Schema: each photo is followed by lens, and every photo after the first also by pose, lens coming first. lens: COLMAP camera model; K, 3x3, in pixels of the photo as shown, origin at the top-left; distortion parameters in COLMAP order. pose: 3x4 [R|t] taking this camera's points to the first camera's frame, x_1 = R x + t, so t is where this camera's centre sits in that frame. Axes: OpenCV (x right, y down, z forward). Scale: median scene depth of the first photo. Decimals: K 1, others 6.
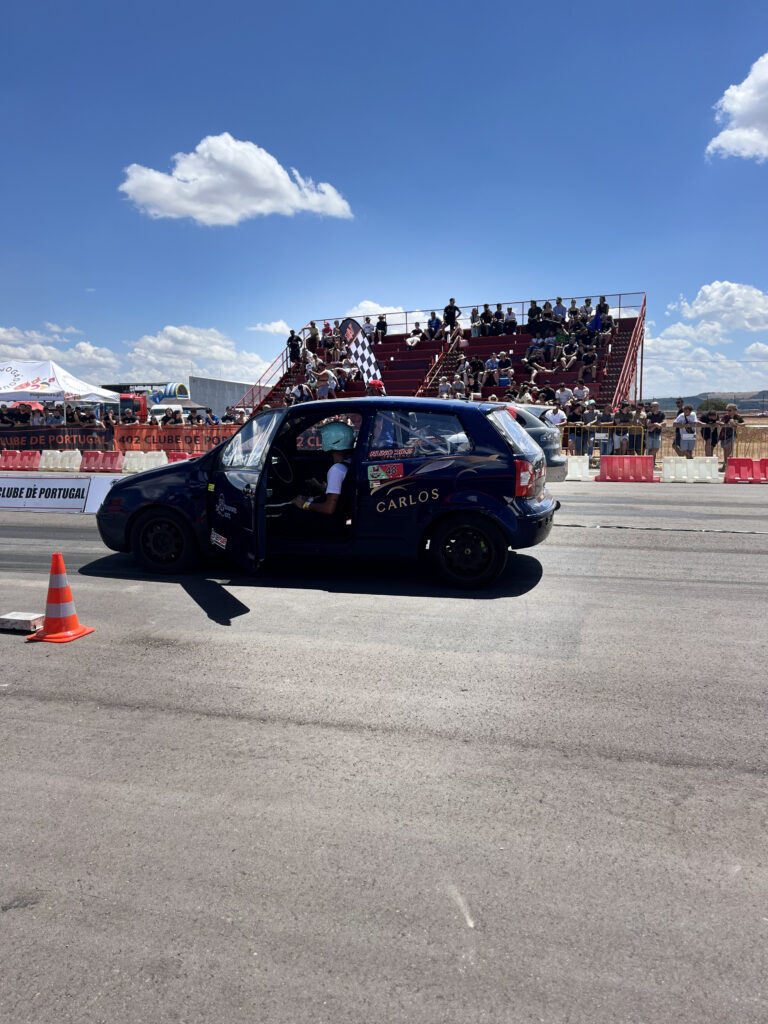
lens RADIAL K [[766.0, 0, 384.1], [0, 766.0, 514.2], [0, 0, 1]] dist [0.042153, -0.050945]
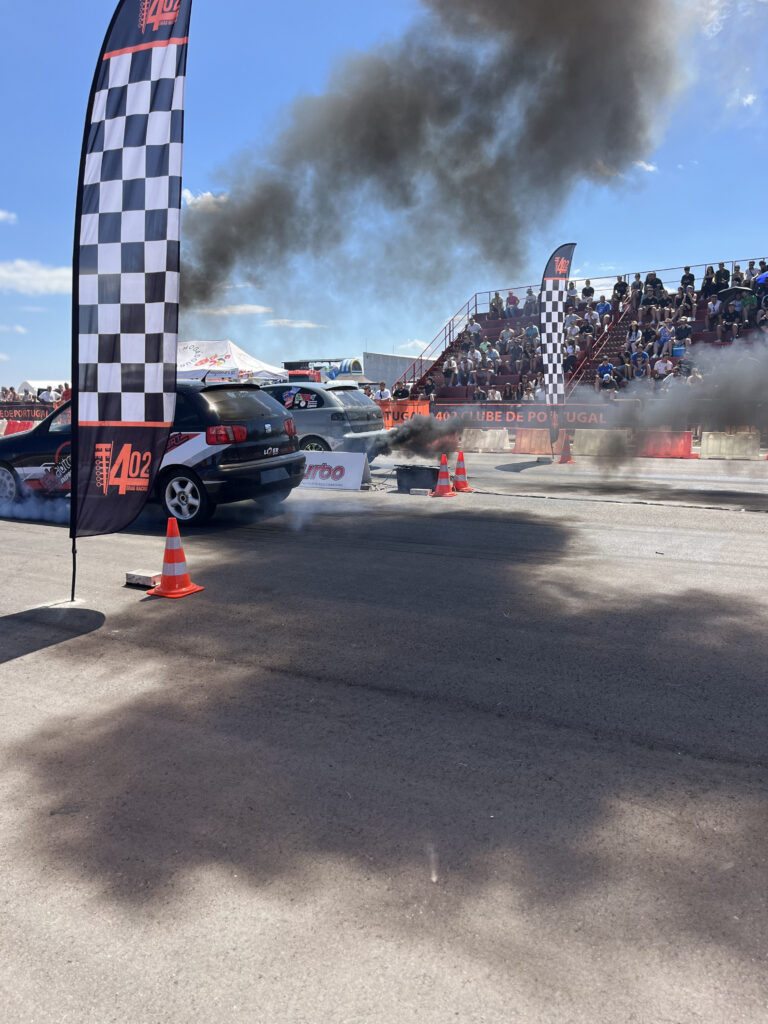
lens RADIAL K [[766.0, 0, 375.3], [0, 766.0, 518.6], [0, 0, 1]] dist [0.042153, -0.050945]
pose [[0.972590, 0.033431, -0.230110, 0.177960], [-0.024550, 0.998843, 0.041352, -0.003085], [0.231226, -0.034569, 0.972286, -0.020507]]
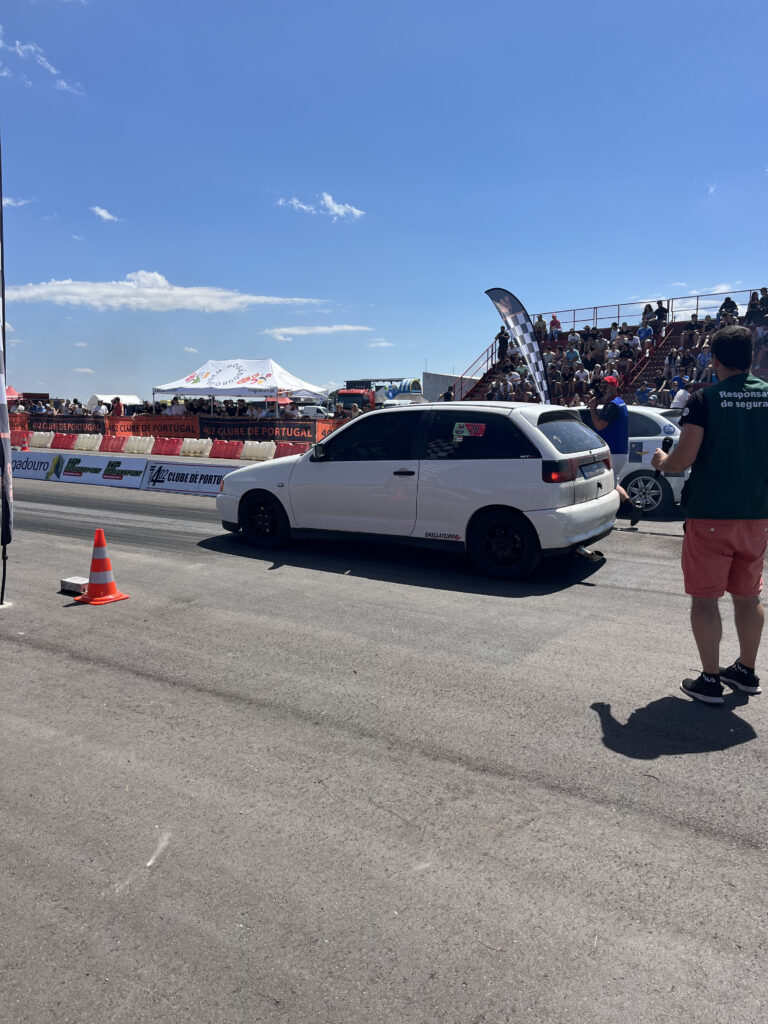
lens RADIAL K [[766.0, 0, 389.5], [0, 766.0, 515.8], [0, 0, 1]] dist [0.042153, -0.050945]
pose [[0.954737, 0.053865, -0.292535, 0.523099], [-0.051378, 0.998548, 0.016184, -0.018597], [0.292982, -0.000421, 0.956118, -0.001137]]
